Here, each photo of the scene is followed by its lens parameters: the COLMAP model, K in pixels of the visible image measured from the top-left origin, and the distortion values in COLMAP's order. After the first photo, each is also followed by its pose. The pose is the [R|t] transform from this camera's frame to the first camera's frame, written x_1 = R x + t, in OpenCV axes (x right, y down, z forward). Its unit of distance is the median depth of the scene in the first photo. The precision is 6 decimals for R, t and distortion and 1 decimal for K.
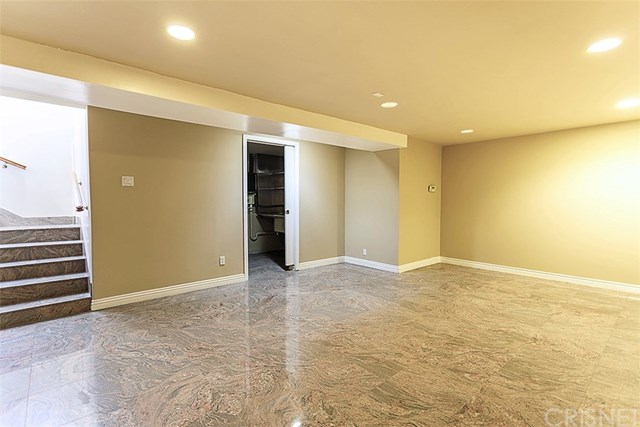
lens RADIAL K [[310.4, 0, 319.4], [0, 310.4, 212.8], [0, 0, 1]] dist [0.003741, 0.000463]
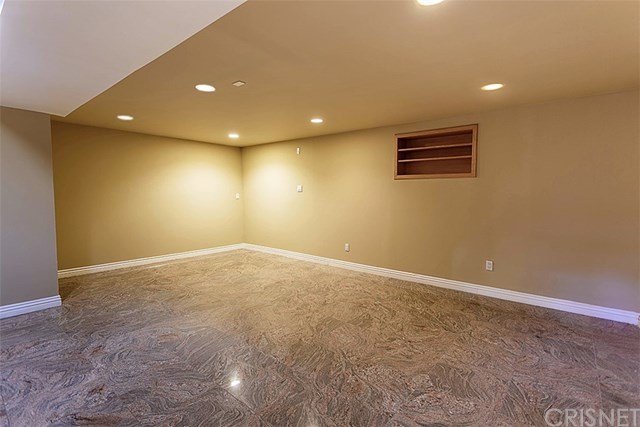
lens RADIAL K [[310.4, 0, 319.3], [0, 310.4, 212.5], [0, 0, 1]] dist [0.003741, 0.000463]
pose [[-0.173107, -0.058520, 0.983163, -0.882020], [0.033691, 0.997297, 0.065294, -0.048602], [-0.984327, 0.044426, -0.170668, 1.044681]]
